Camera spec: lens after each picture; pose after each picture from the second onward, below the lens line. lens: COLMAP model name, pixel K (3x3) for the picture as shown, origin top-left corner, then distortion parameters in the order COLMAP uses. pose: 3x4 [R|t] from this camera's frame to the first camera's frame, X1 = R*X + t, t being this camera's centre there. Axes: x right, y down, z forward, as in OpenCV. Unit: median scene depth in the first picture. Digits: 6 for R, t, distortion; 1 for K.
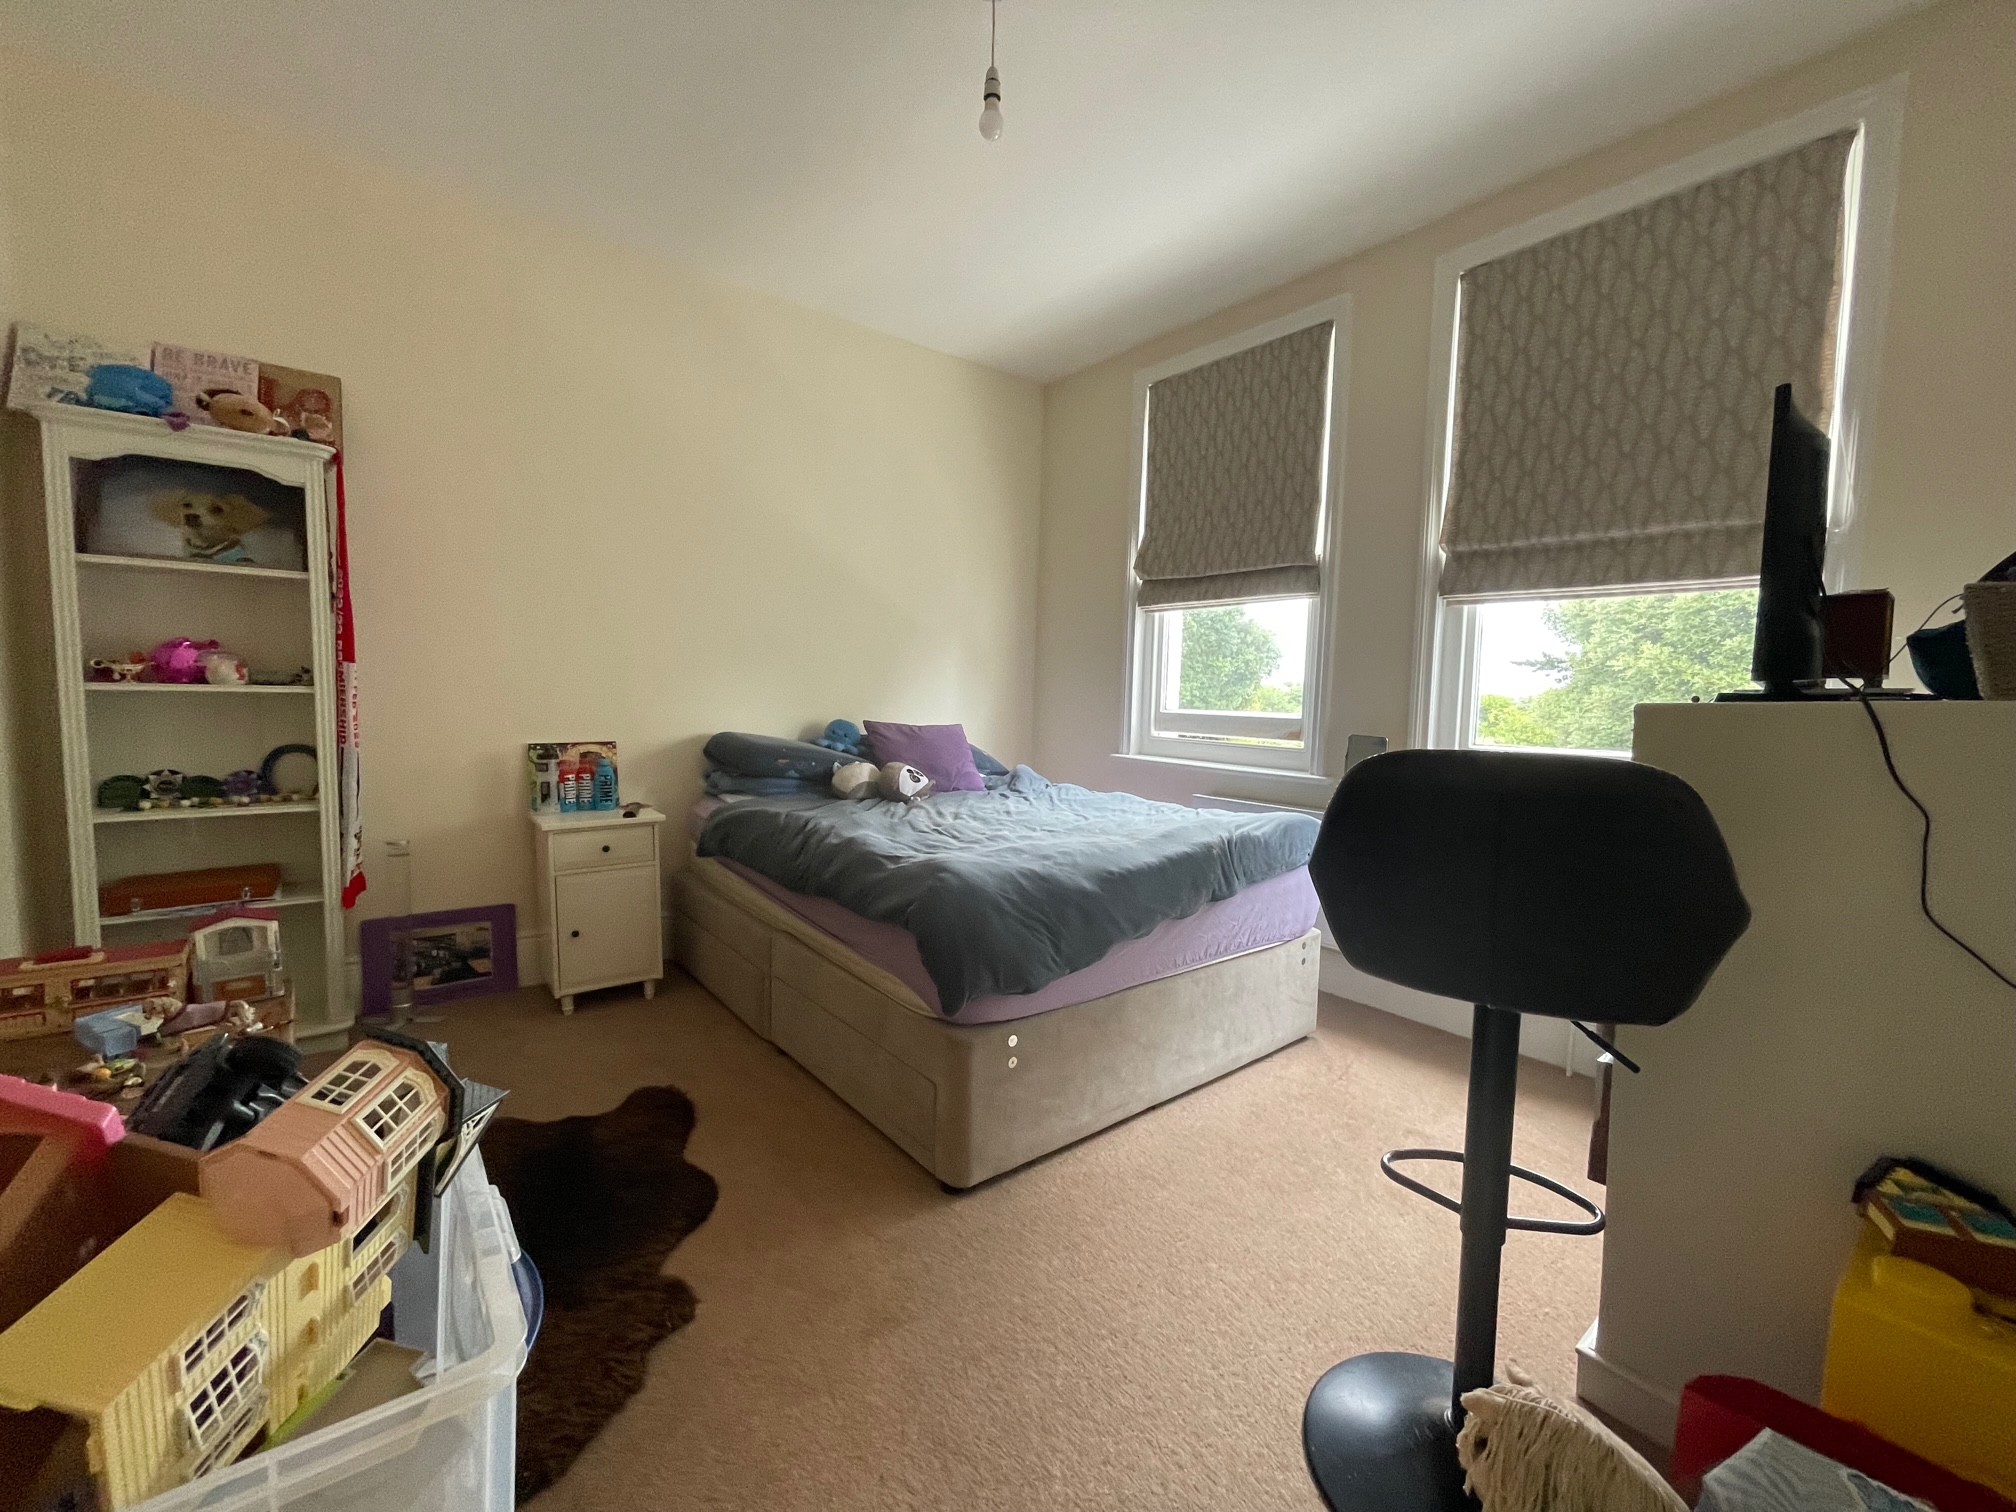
lens RADIAL K [[815.3, 0, 1013.9], [0, 815.3, 757.5], [0, 0, 1]] dist [-0.001883, 0.000287]
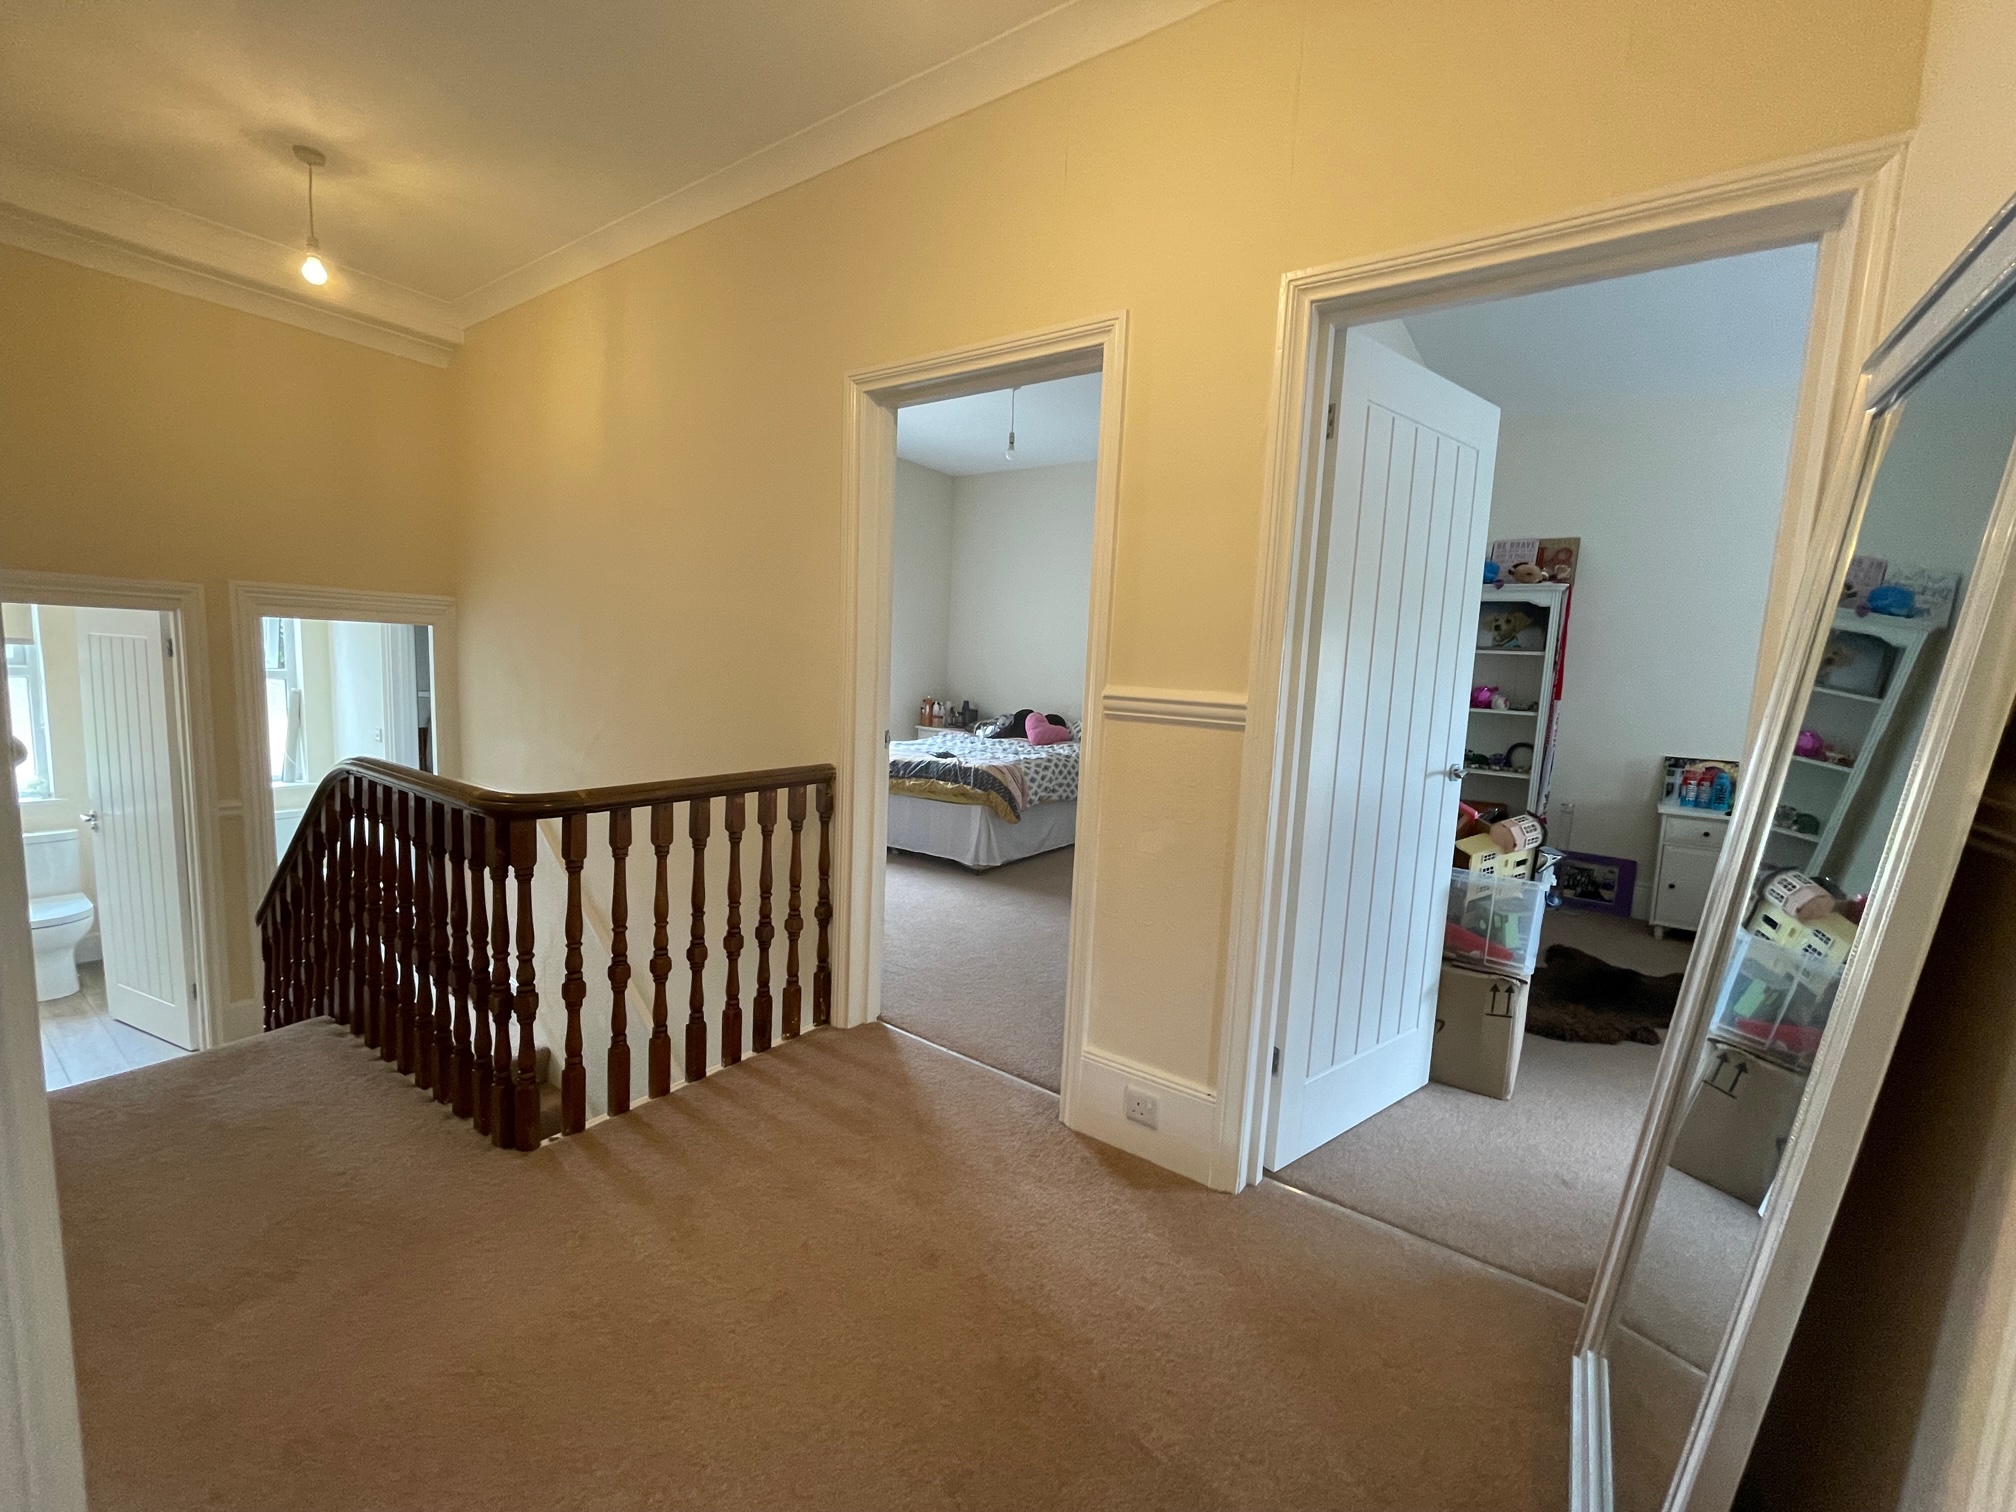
lens RADIAL K [[815.3, 0, 1008.5], [0, 815.3, 759.7], [0, 0, 1]] dist [-0.001883, 0.000287]
pose [[0.274114, 0.100658, -0.956415, 0.589150], [-0.116675, 0.990642, 0.070820, 0.029153], [0.954593, 0.092176, 0.283294, -0.660406]]
